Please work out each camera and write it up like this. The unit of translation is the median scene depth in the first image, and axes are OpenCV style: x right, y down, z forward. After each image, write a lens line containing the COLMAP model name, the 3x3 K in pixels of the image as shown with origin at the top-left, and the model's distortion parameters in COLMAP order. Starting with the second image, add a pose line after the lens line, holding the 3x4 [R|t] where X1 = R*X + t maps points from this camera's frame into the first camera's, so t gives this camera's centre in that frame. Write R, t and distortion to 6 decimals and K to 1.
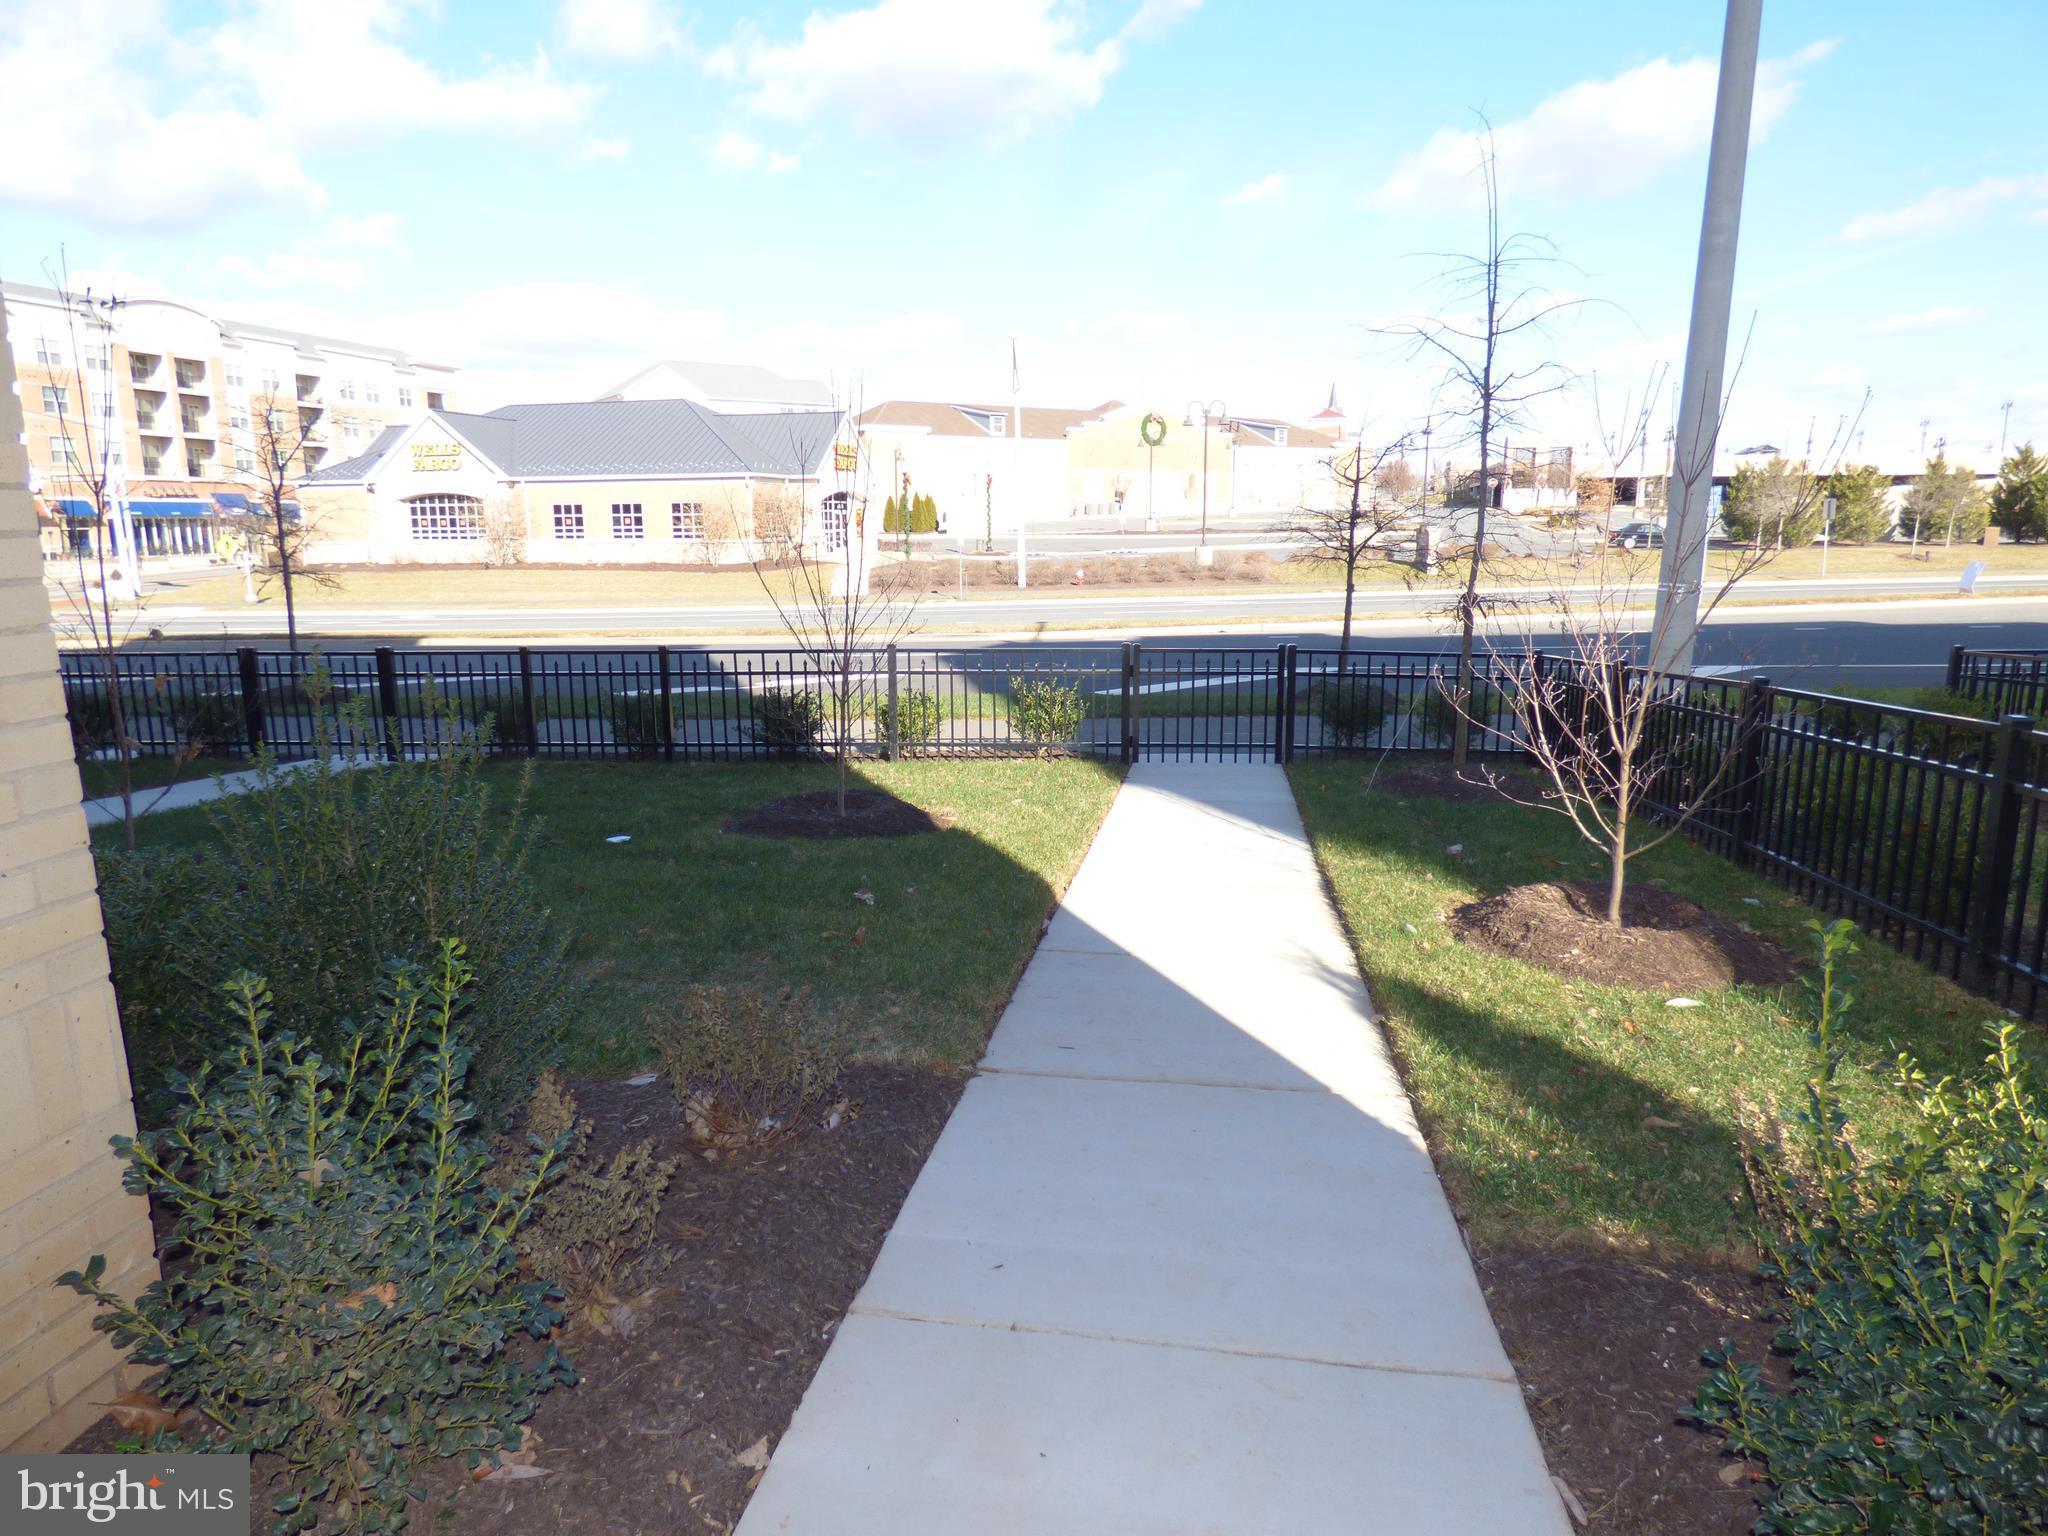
lens RADIAL K [[1976.0, 0, 1024.0], [0, 1976.0, 768.0], [0, 0, 1]] dist [-0.023346, -0.022998]
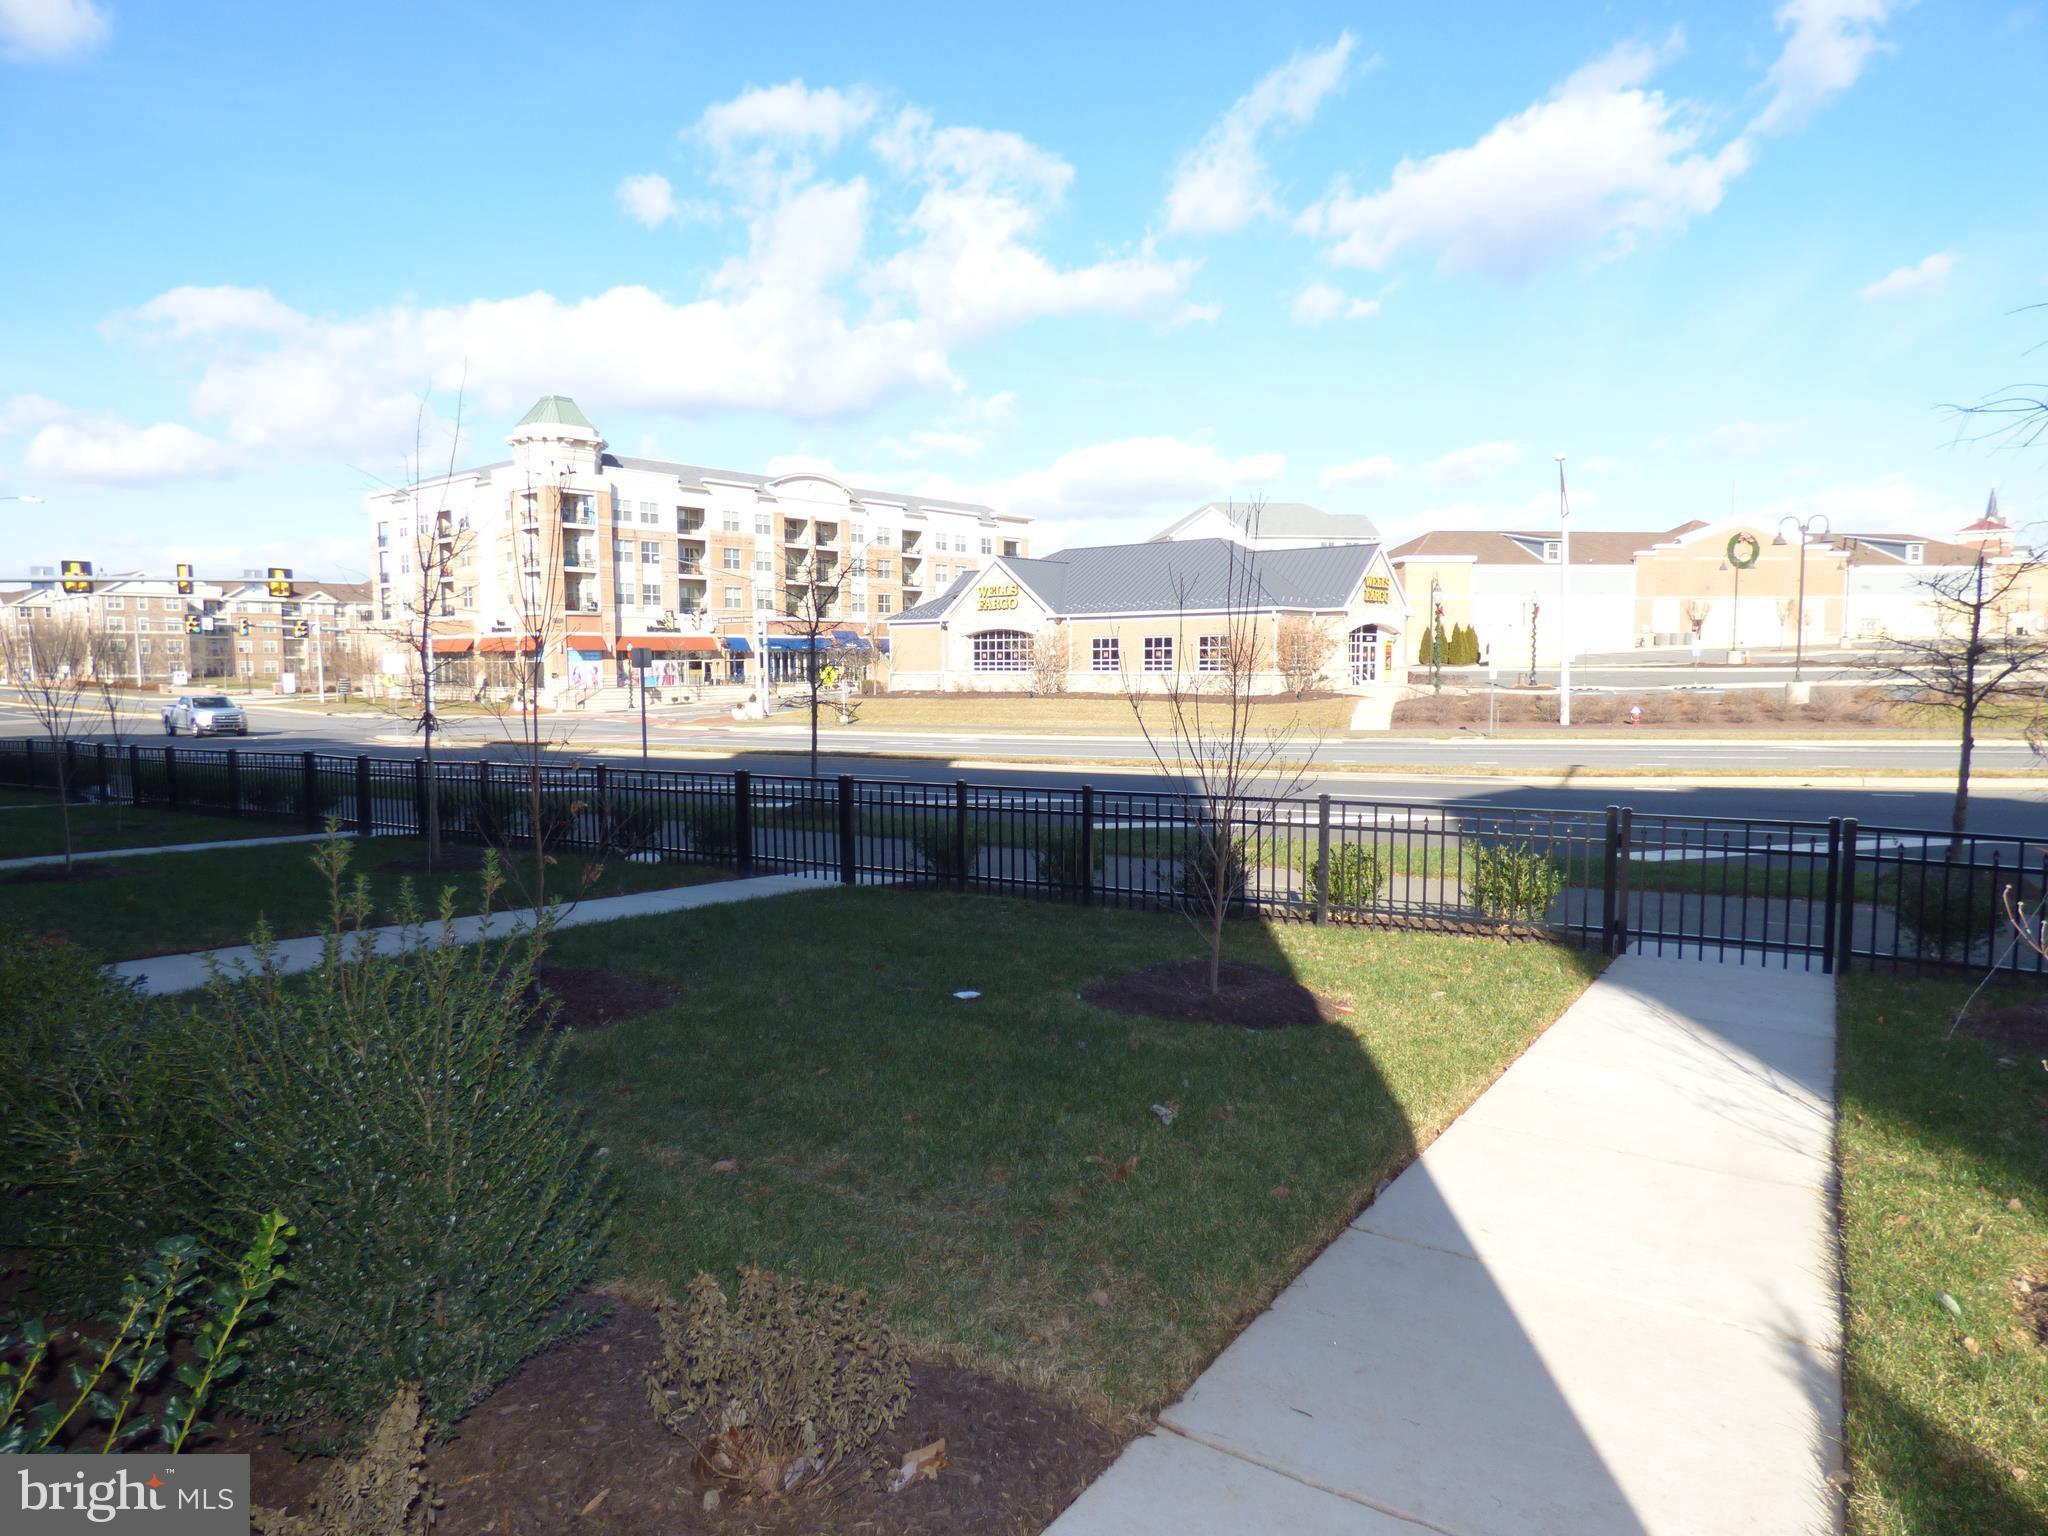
lens RADIAL K [[1322.2, 0, 1024.0], [0, 1322.2, 768.0], [0, 0, 1]] dist [-0.027181, 0.001047]
pose [[0.844853, 0.046399, -0.532983, 0.122215], [-0.058172, 0.998292, -0.005304, -0.056691], [0.531827, 0.035486, 0.846109, 0.366597]]
